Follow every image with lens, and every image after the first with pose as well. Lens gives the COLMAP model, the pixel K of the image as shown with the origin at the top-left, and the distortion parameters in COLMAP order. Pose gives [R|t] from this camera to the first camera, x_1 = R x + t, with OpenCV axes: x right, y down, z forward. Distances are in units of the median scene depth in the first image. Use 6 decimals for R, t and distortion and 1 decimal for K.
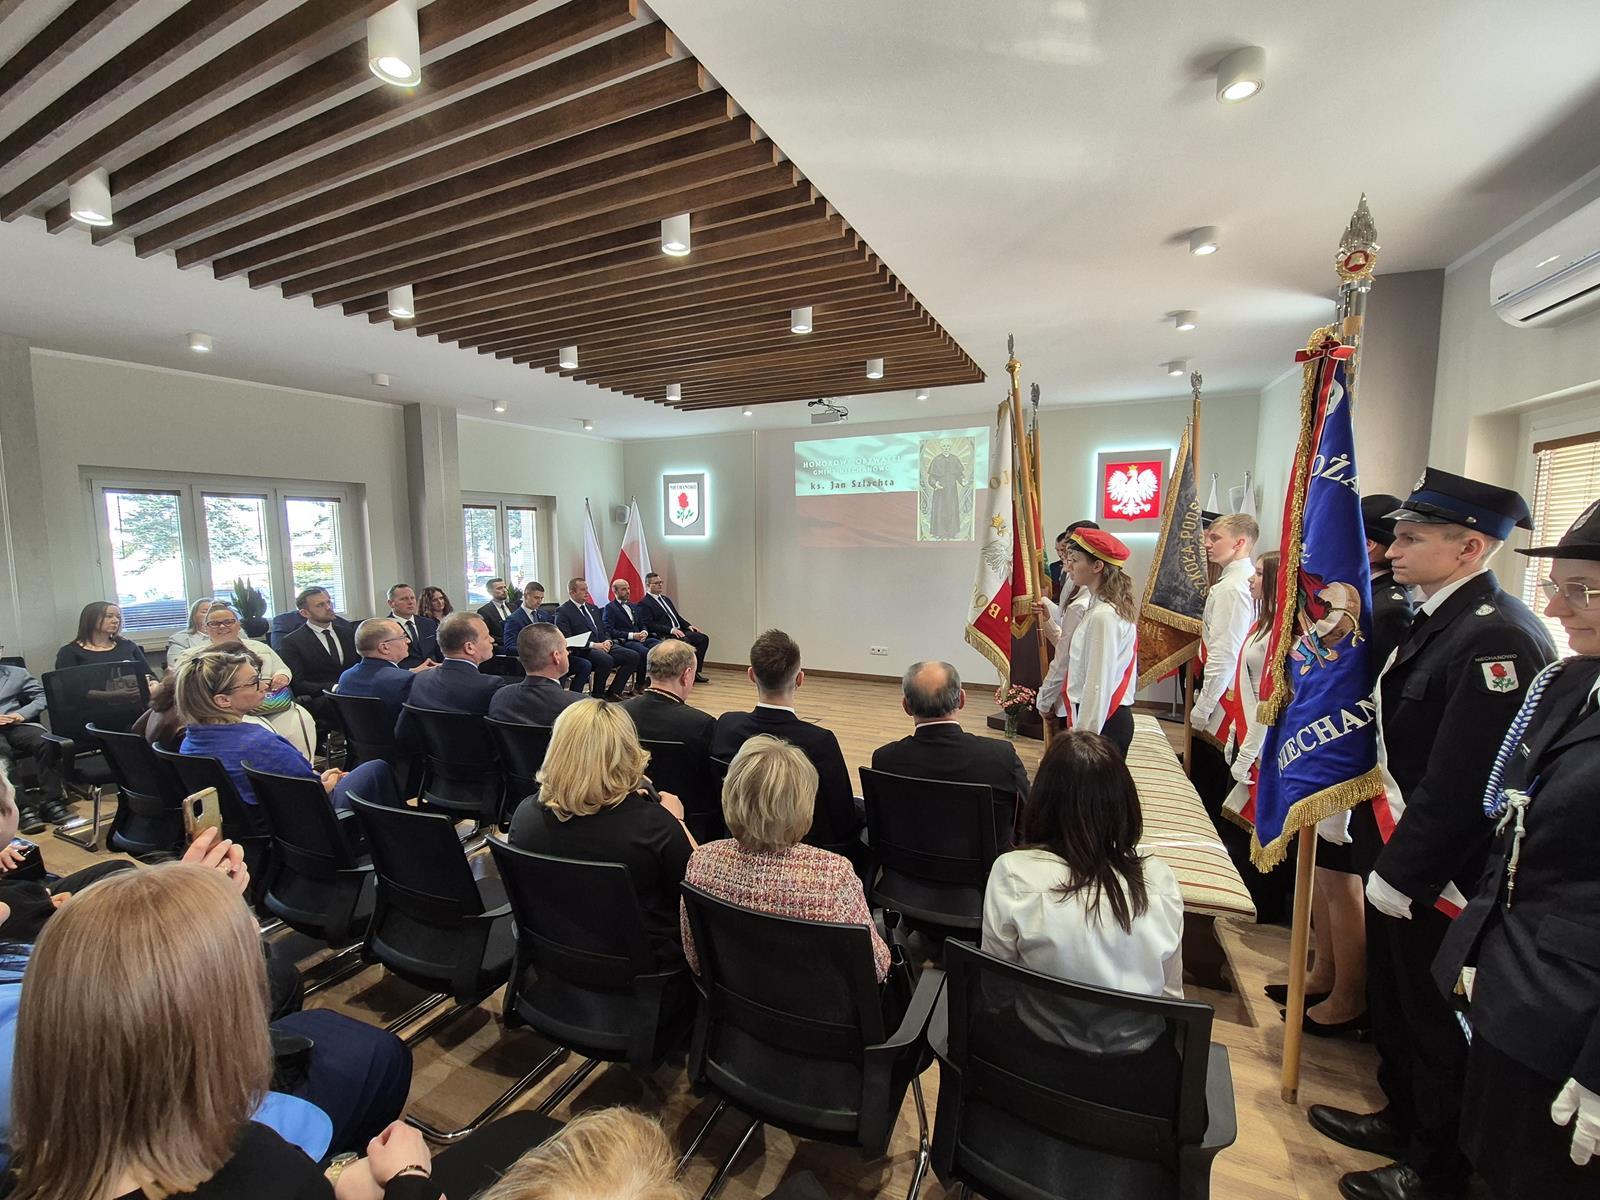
lens RADIAL K [[689.6, 0, 803.1], [0, 689.6, 608.5], [0, 0, 1]] dist [-0.003391, -0.000016]
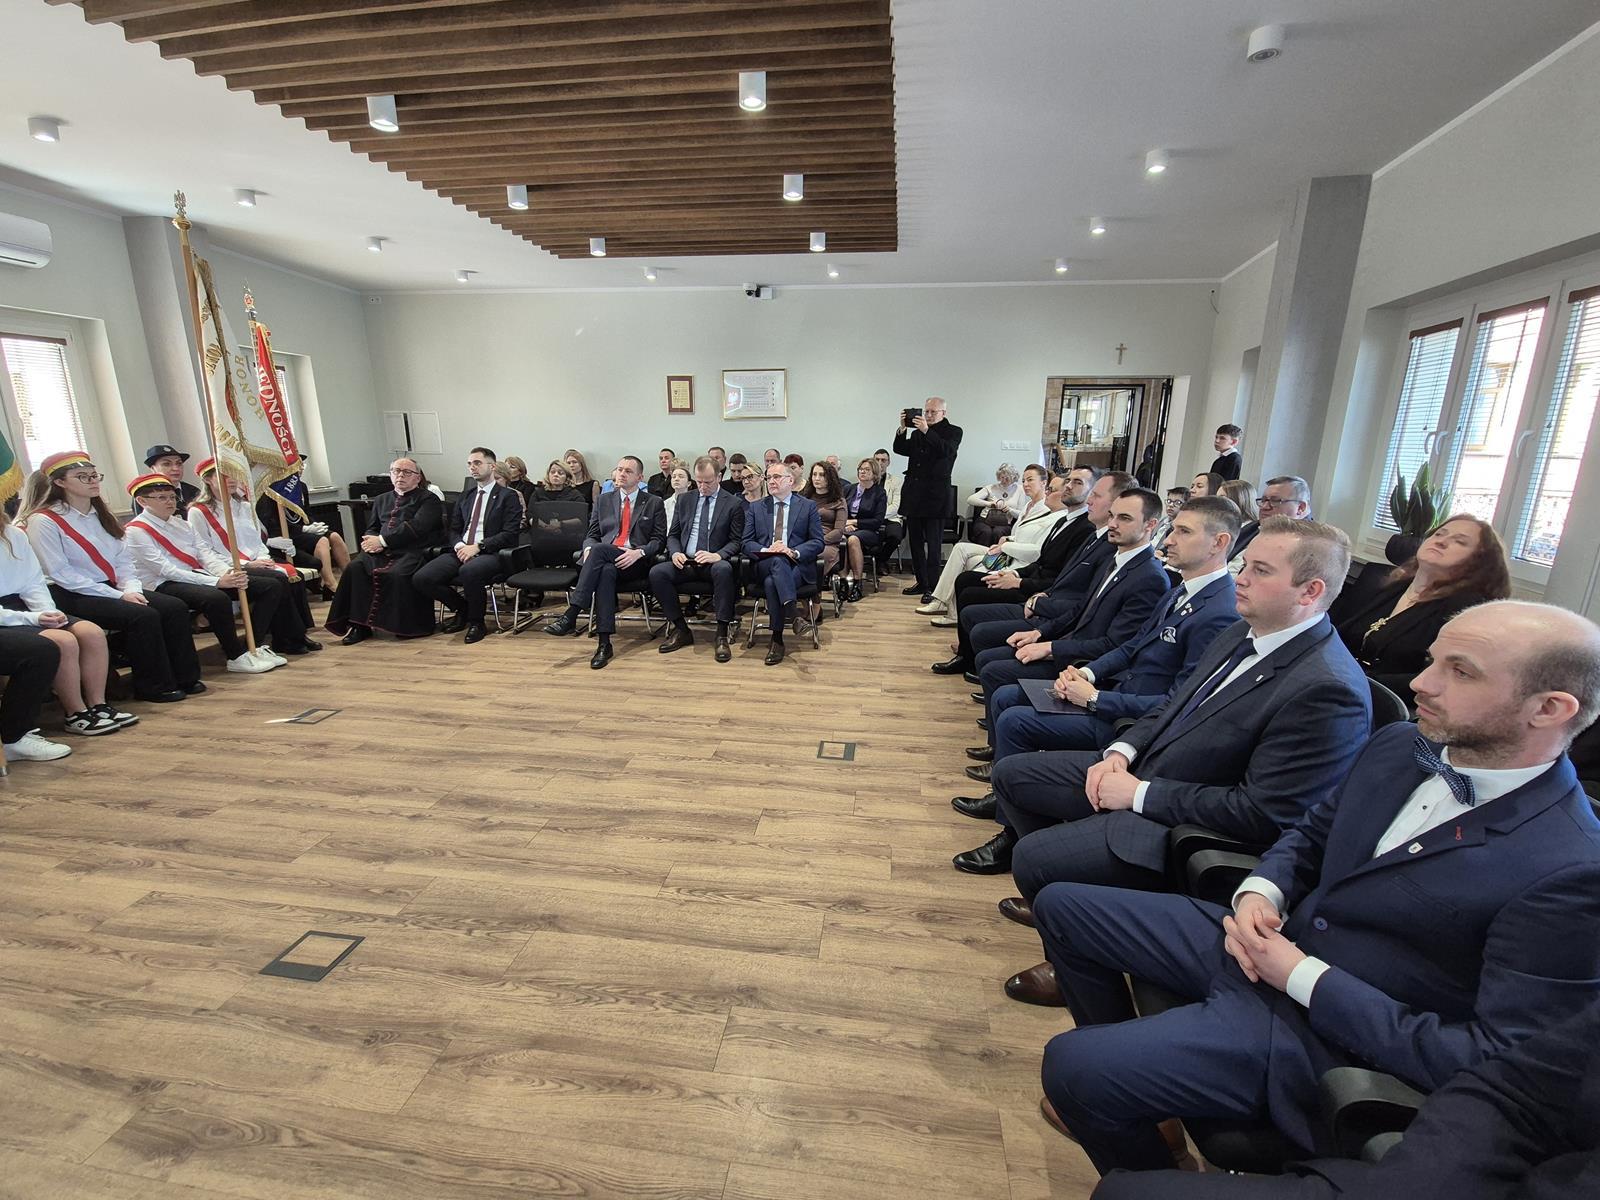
lens RADIAL K [[696.5, 0, 808.2], [0, 696.5, 601.5], [0, 0, 1]] dist [0.002602, -0.000899]
pose [[-0.950671, 0.071716, -0.301796, -0.099921], [-0.034545, 0.942381, 0.332755, -0.082851], [0.308271, 0.326766, -0.893417, 1.098088]]
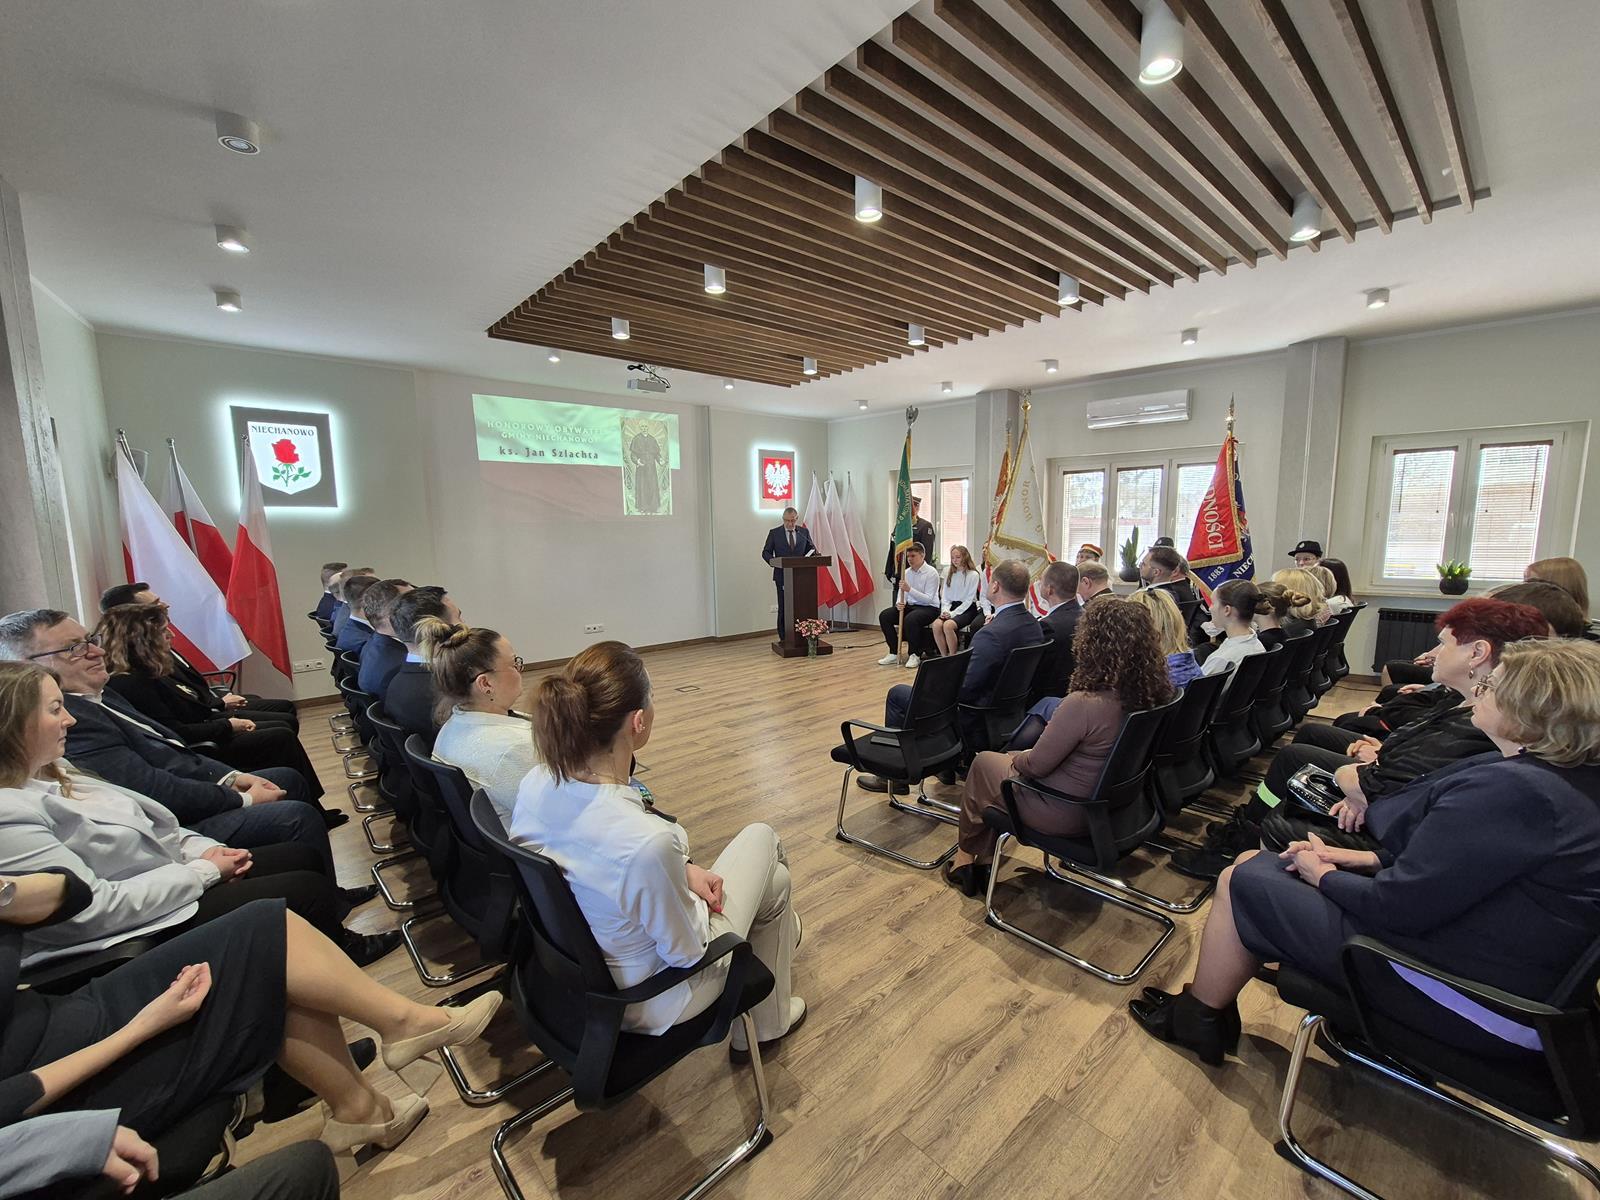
lens RADIAL K [[662.1, 0, 811.4], [0, 662.1, 605.4], [0, 0, 1]] dist [-0.002081, 0.000197]
pose [[0.372617, -0.114866, 0.920849, -0.676784], [0.108400, 0.990904, 0.079741, -0.013863], [-0.921632, 0.070107, 0.381679, 0.387545]]
